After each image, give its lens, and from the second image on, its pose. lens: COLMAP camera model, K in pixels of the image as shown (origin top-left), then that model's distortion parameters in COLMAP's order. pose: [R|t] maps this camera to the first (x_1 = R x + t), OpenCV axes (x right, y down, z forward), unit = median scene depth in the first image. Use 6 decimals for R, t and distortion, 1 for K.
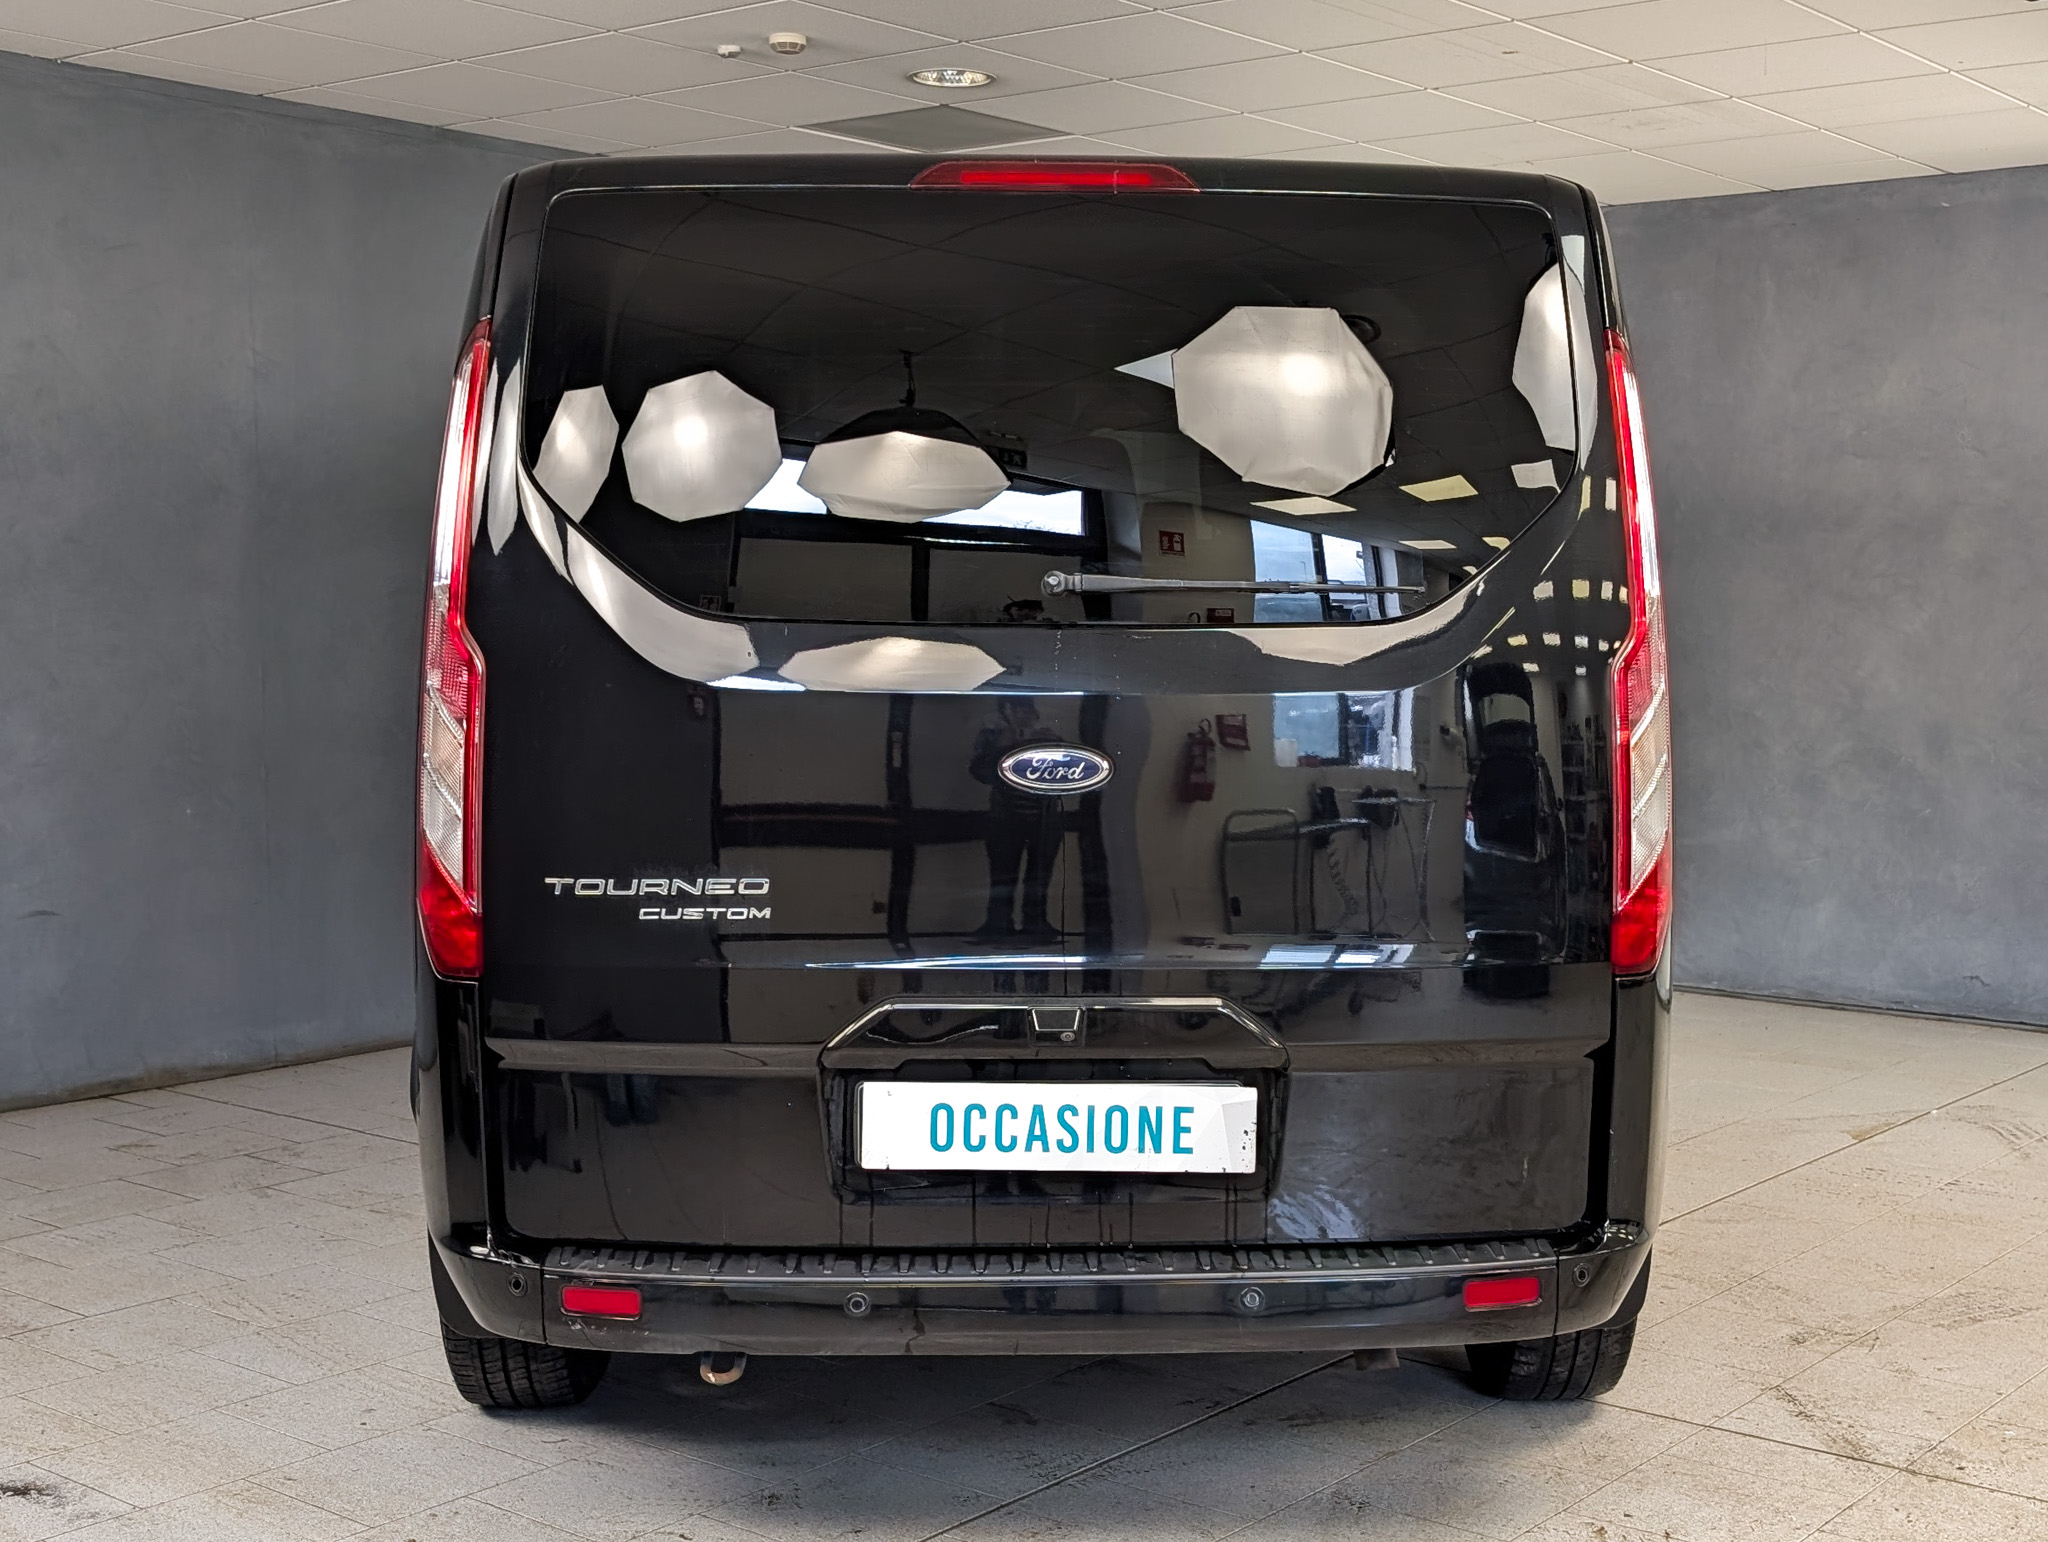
lens RADIAL K [[1540.2, 0, 1100.8], [0, 1540.2, 720.6], [0, 0, 1]] dist [0.007599, -0.000578]
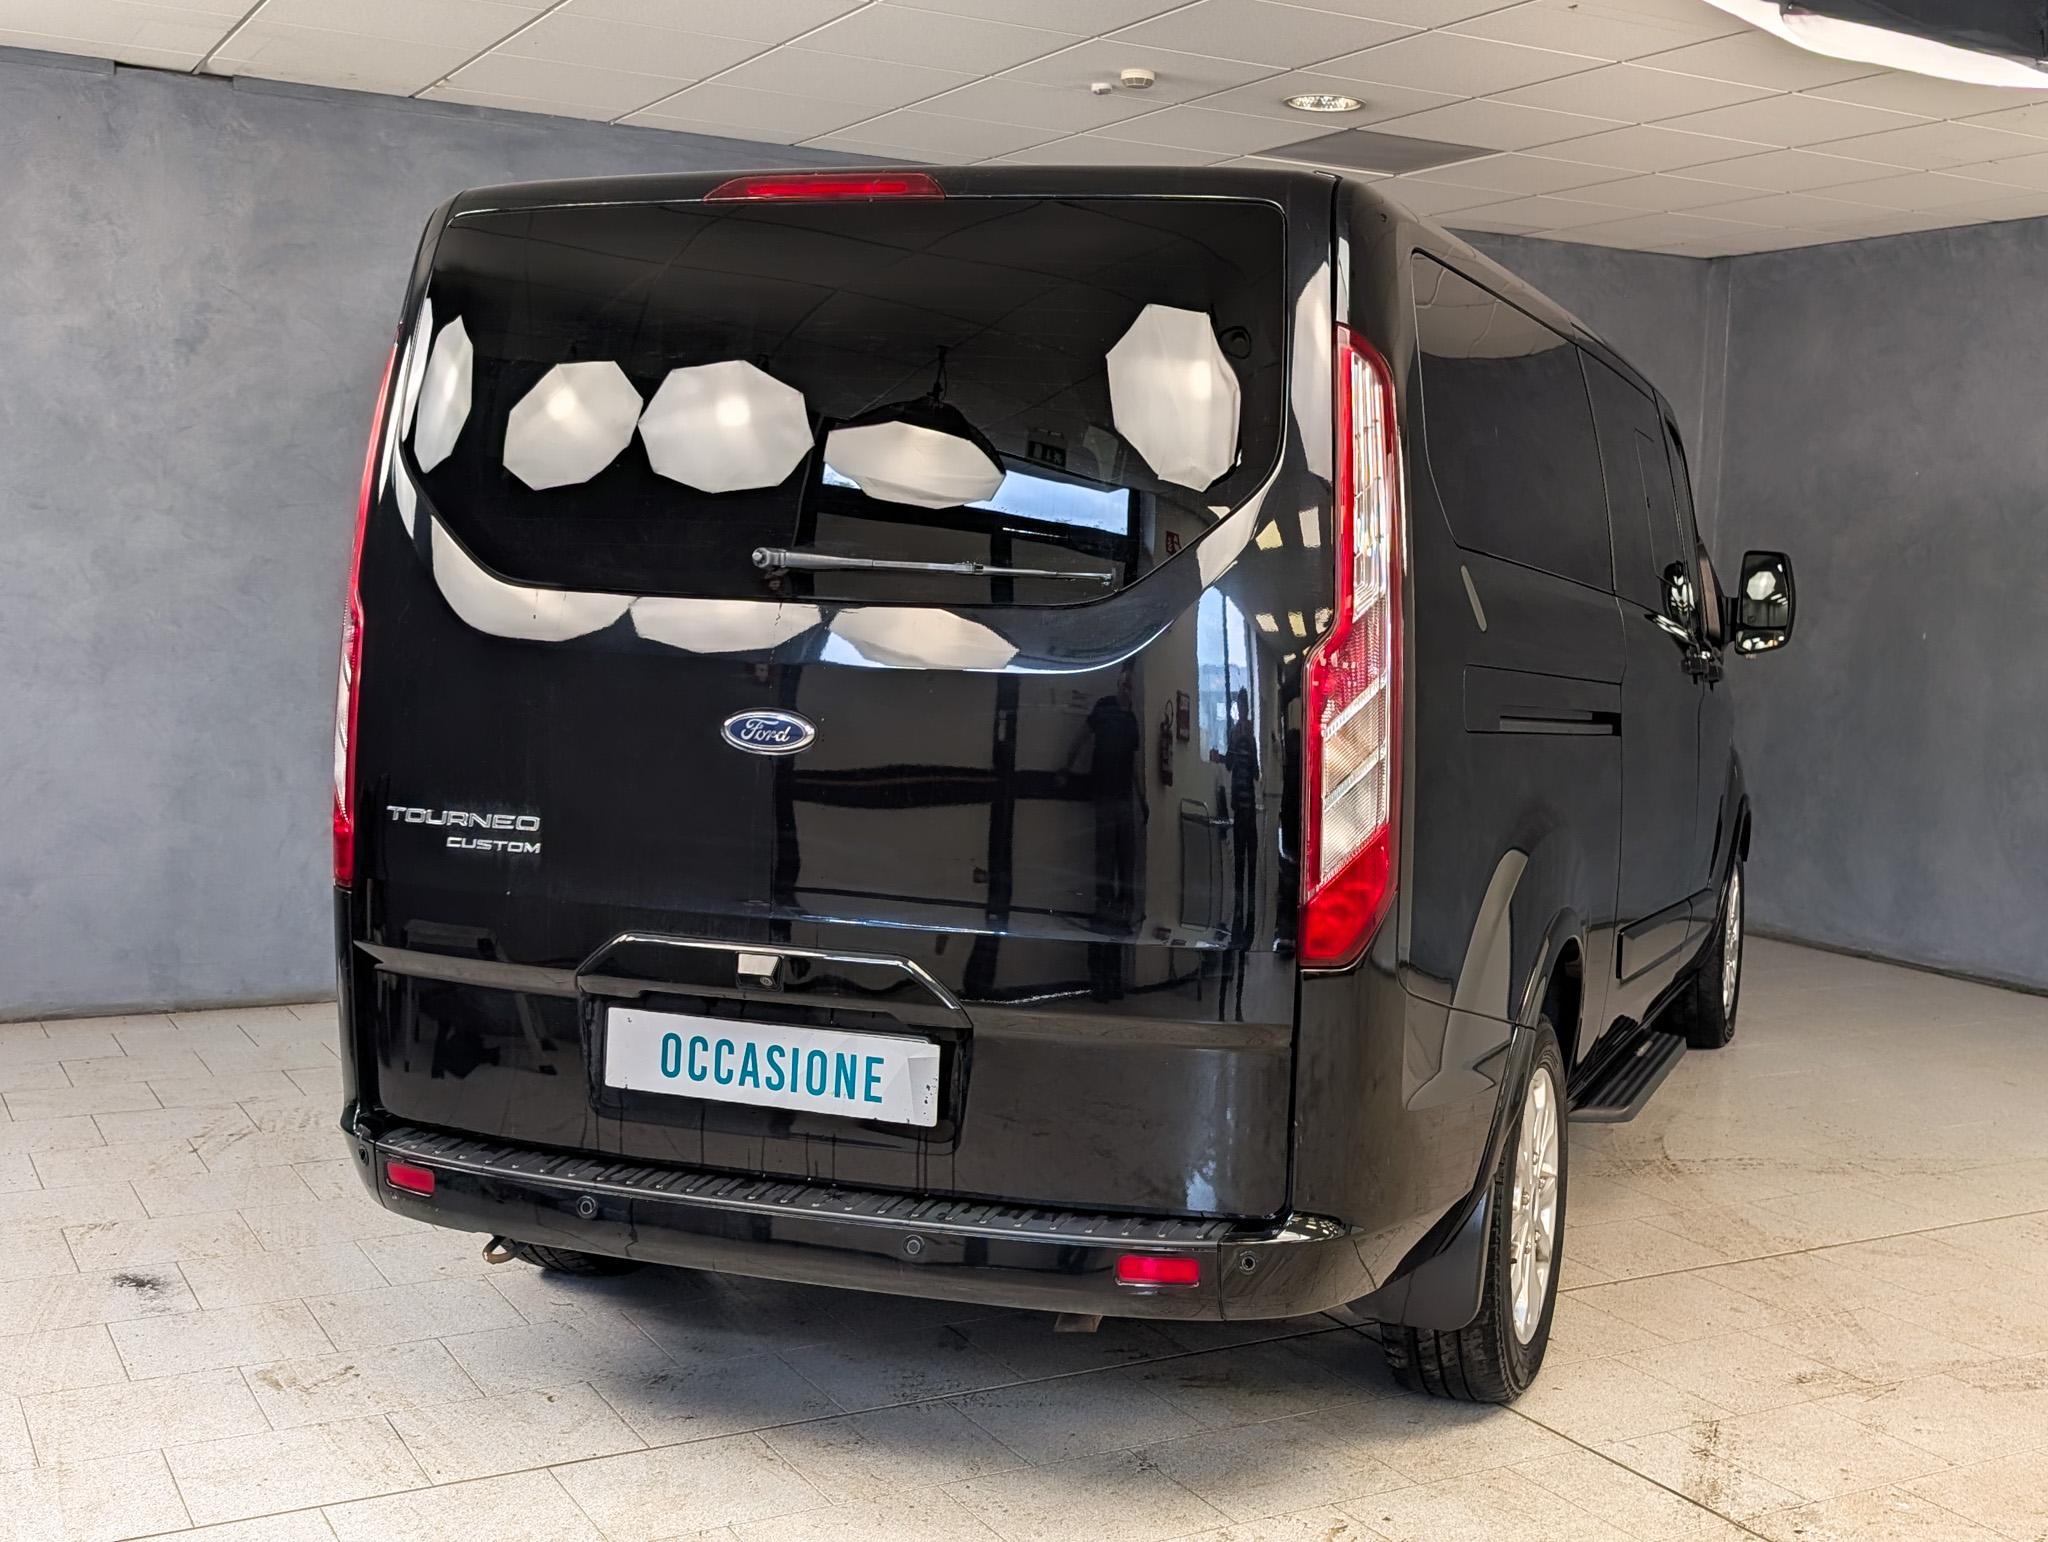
lens RADIAL K [[1445.1, 0, 1188.3], [0, 1445.1, 702.4], [0, 0, 1]] dist [0.001666, -0.010973]
pose [[0.976799, 0.045713, -0.209224, 0.314521], [-0.046549, 0.998916, 0.000931, -0.002467], [0.209039, 0.008829, 0.977867, 0.050820]]
